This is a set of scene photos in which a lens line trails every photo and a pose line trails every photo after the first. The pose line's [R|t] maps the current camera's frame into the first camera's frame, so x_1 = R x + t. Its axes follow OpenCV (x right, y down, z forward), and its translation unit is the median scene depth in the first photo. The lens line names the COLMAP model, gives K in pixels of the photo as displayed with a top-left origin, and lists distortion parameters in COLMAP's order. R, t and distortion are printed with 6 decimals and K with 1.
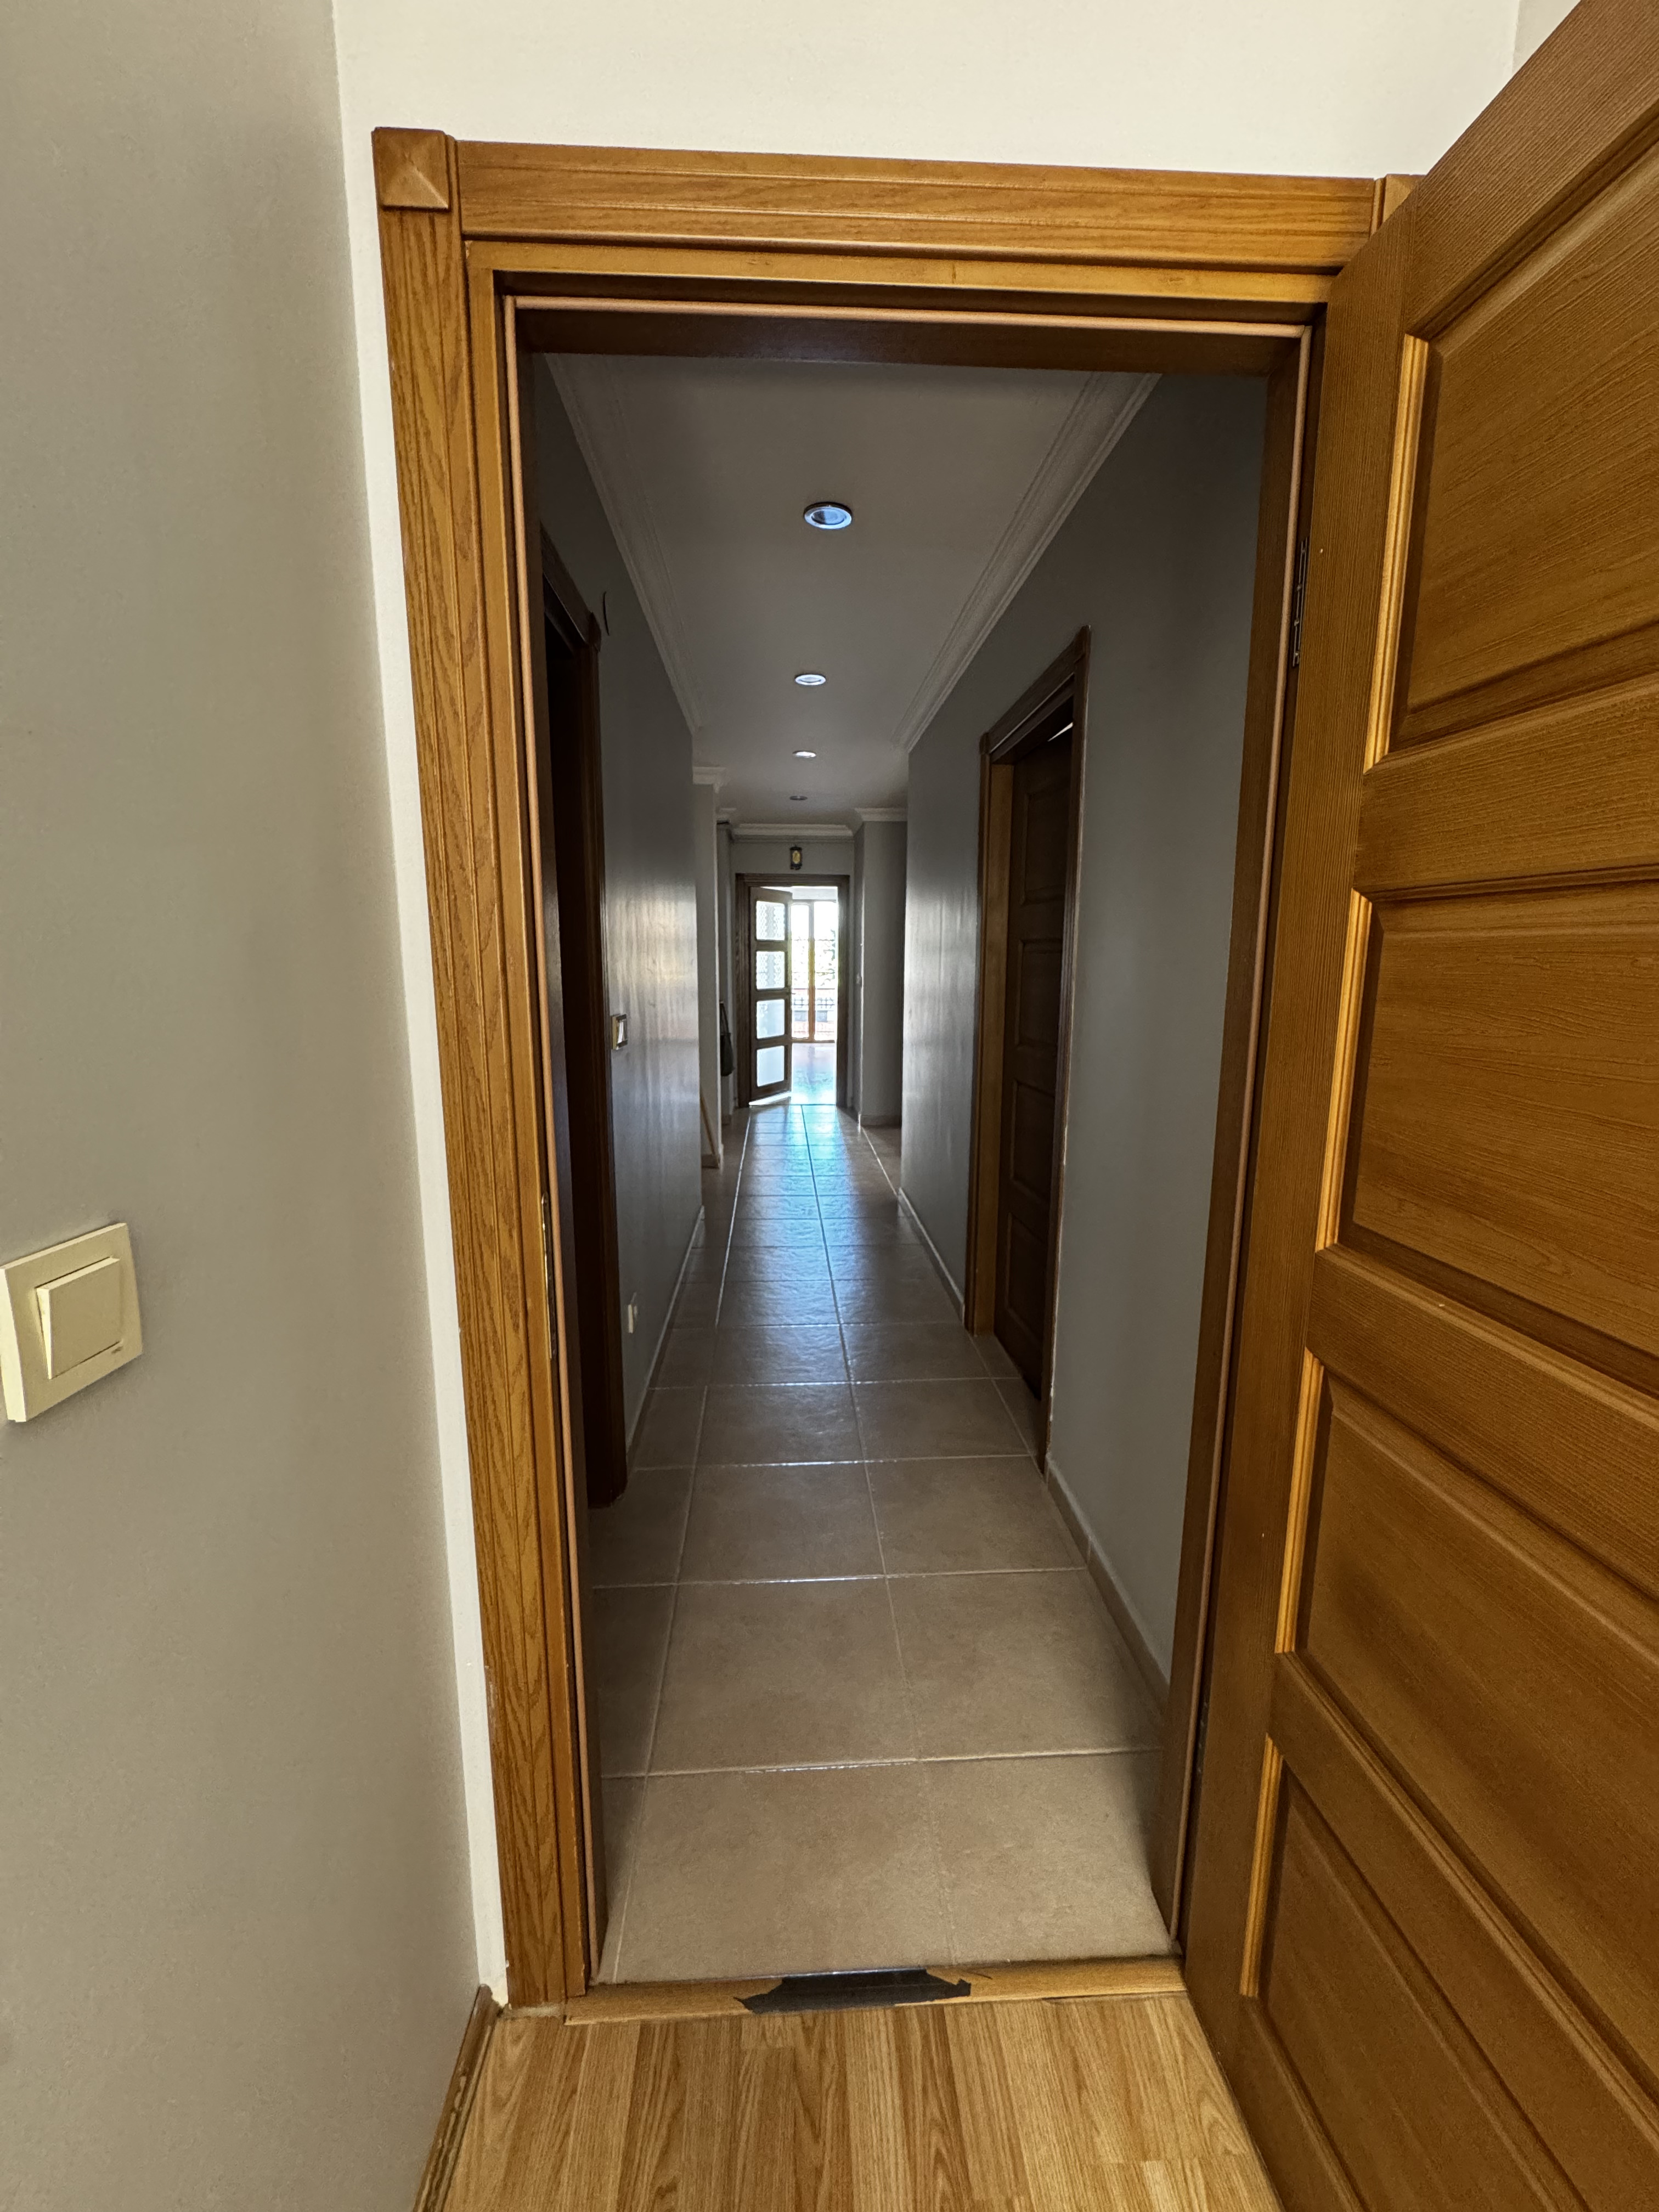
lens RADIAL K [[886.6, 0, 828.8], [0, 886.6, 1107.6], [0, 0, 1]] dist [-0.001936, 0.000564]
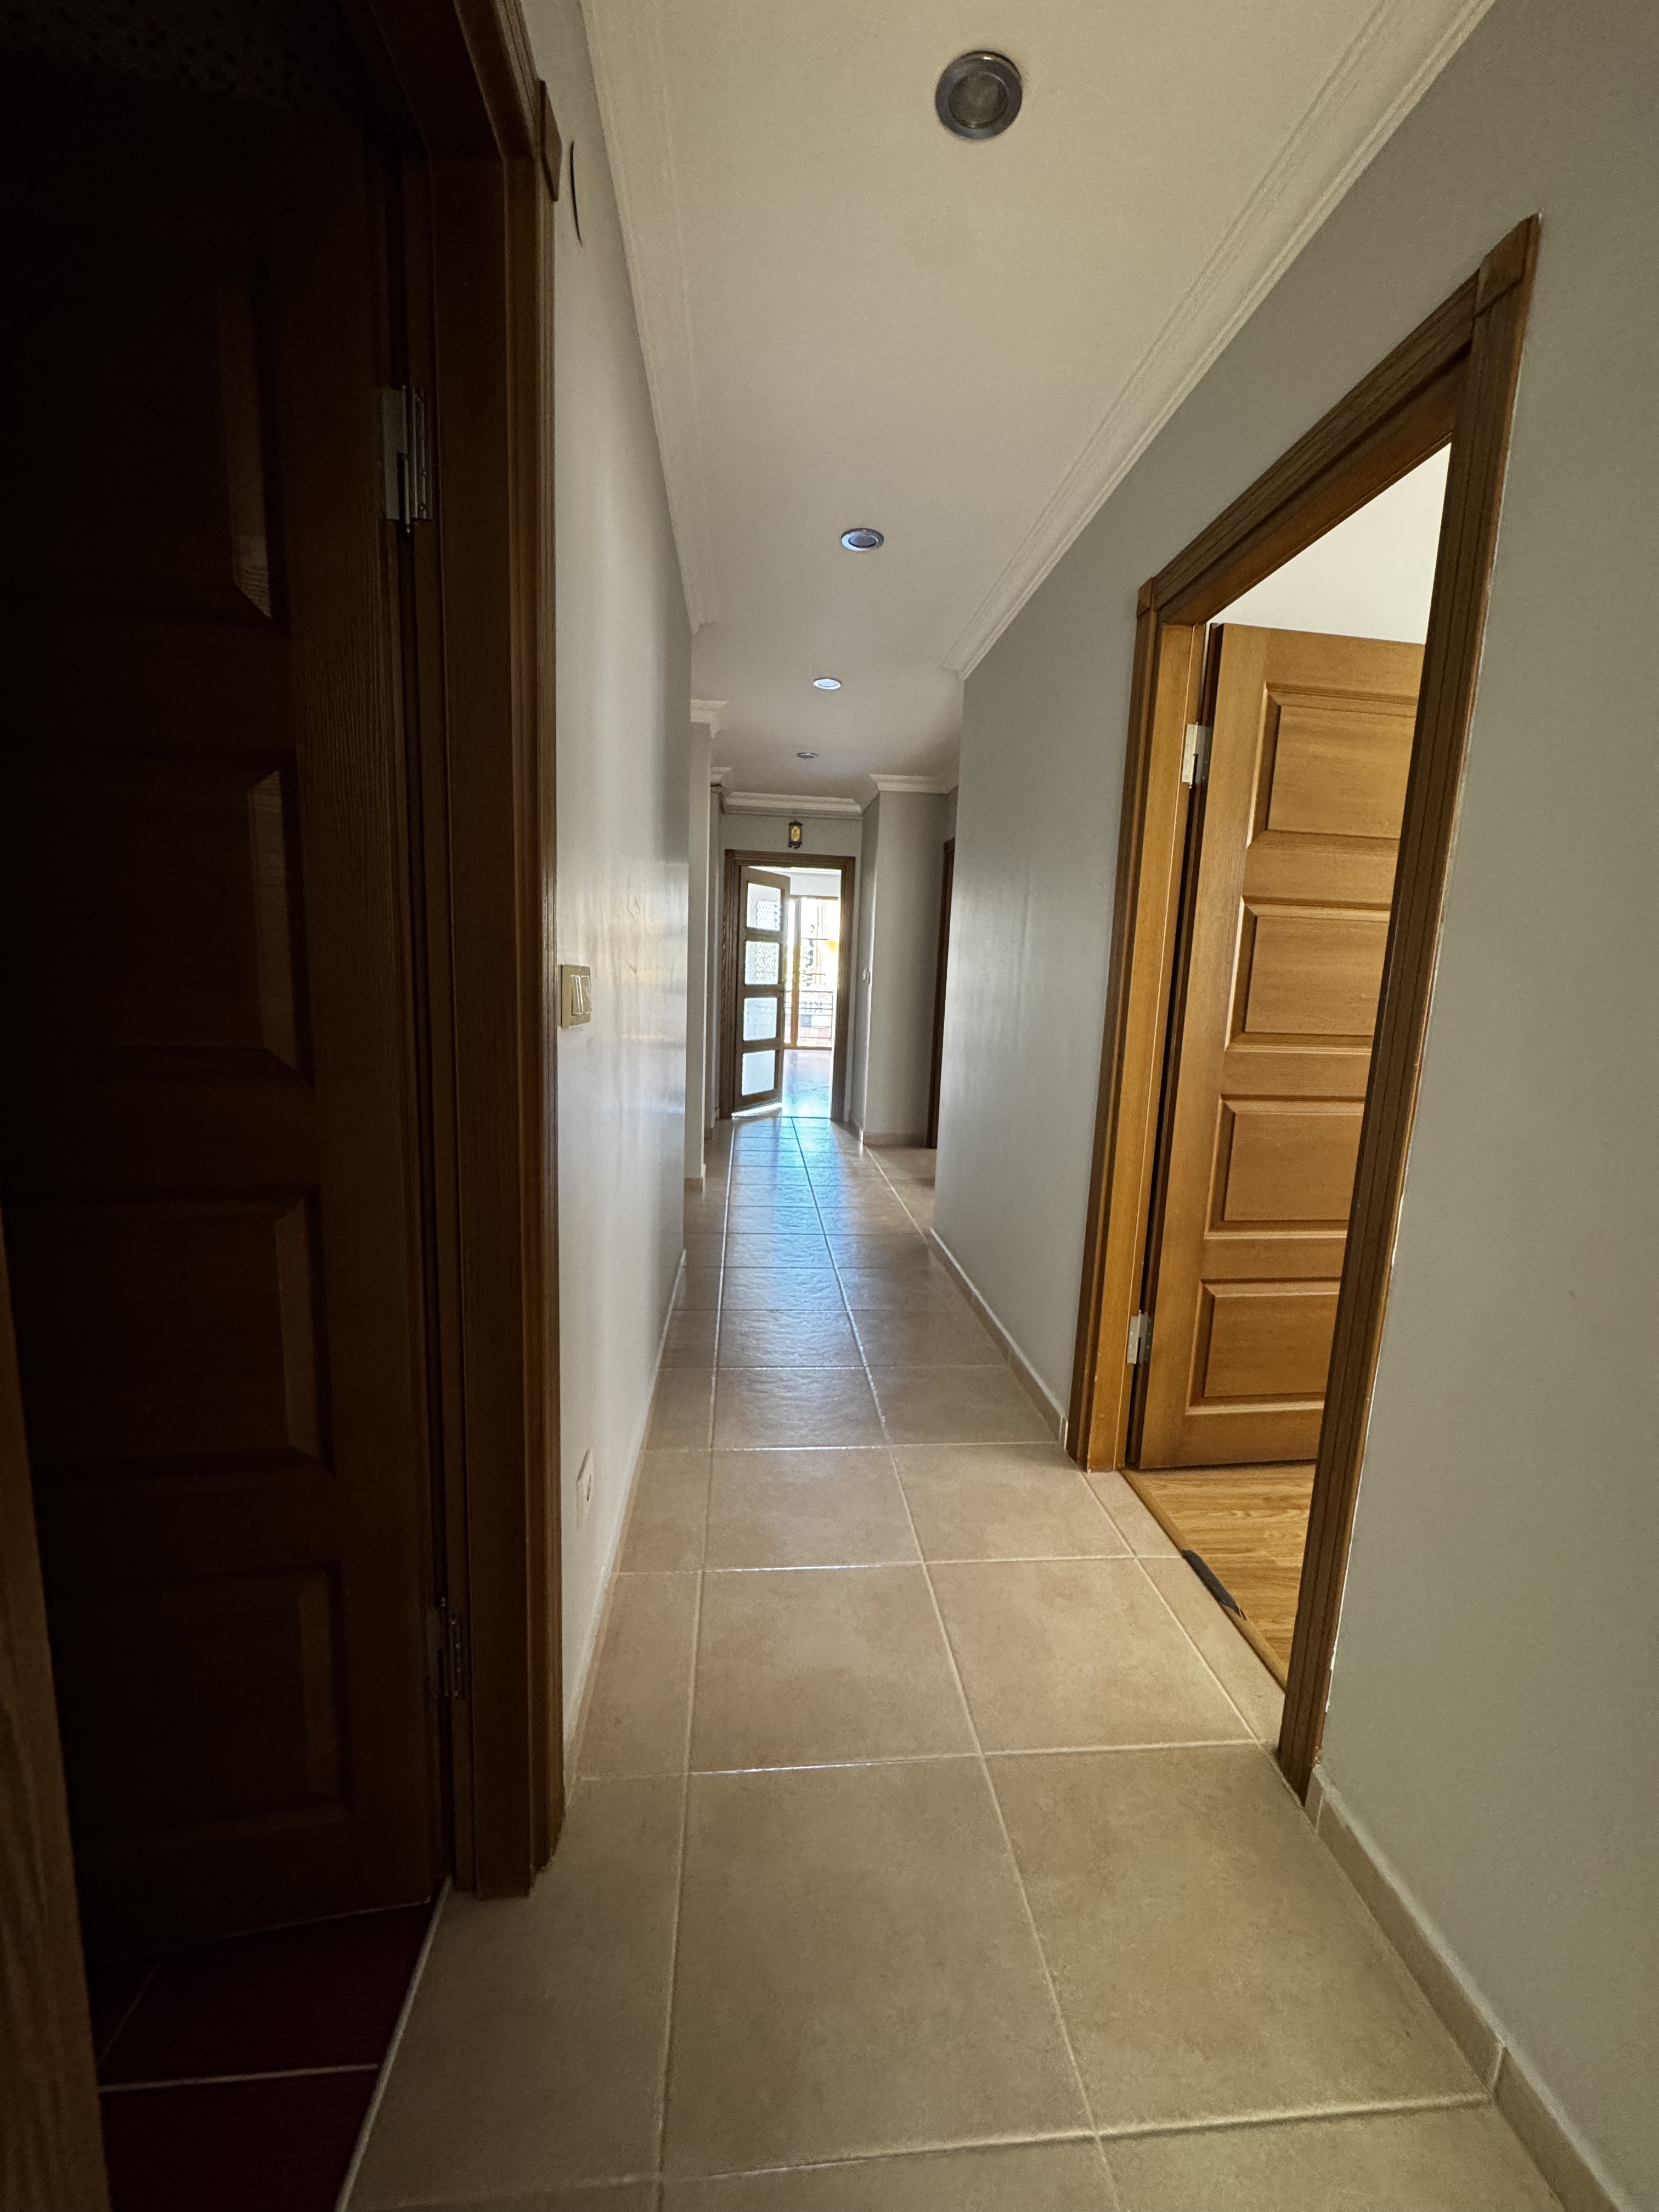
lens RADIAL K [[886.6, 0, 832.2], [0, 886.6, 1106.8], [0, 0, 1]] dist [-0.001936, 0.000564]
pose [[0.998734, 0.029705, 0.040588, -0.090742], [-0.029221, 0.999495, -0.012468, -0.014472], [-0.040938, 0.011266, 0.999098, 0.410659]]
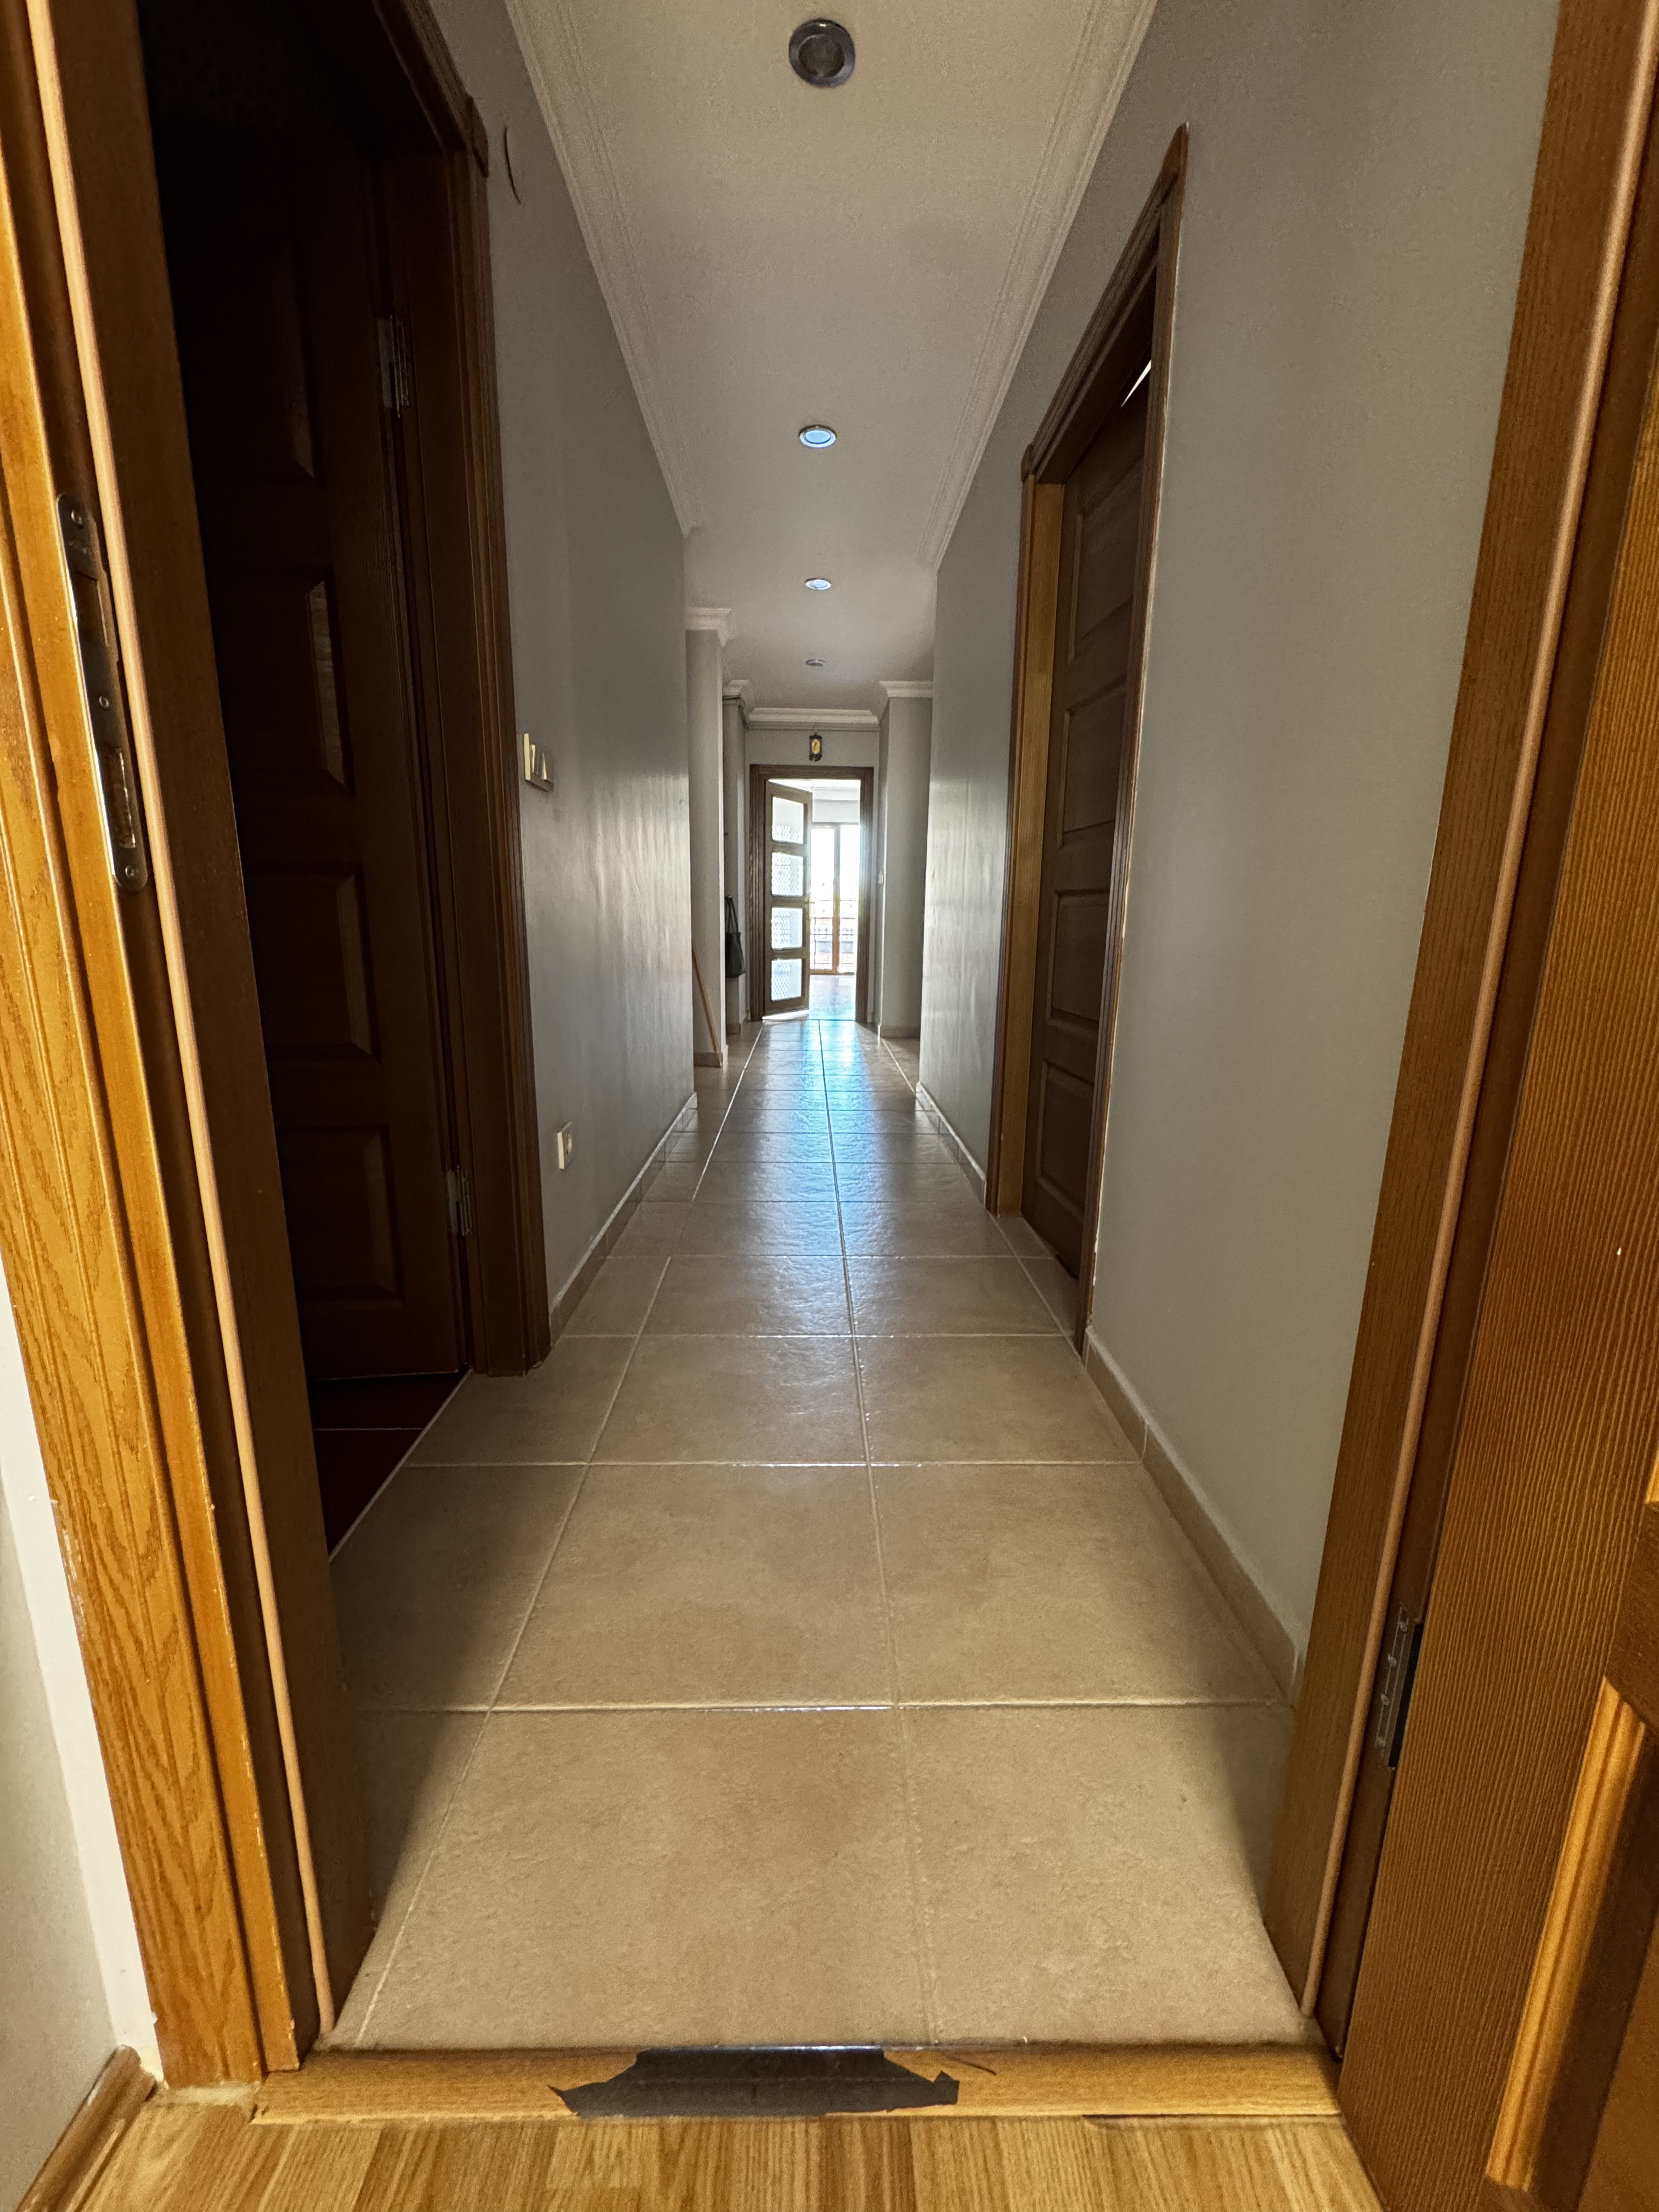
lens RADIAL K [[886.6, 0, 828.6], [0, 886.6, 1108.1], [0, 0, 1]] dist [-0.001936, 0.000564]
pose [[0.999330, 0.016973, -0.032434, 0.039174], [-0.015493, 0.998851, 0.045350, 0.155469], [0.033166, -0.044817, 0.998445, 0.211667]]
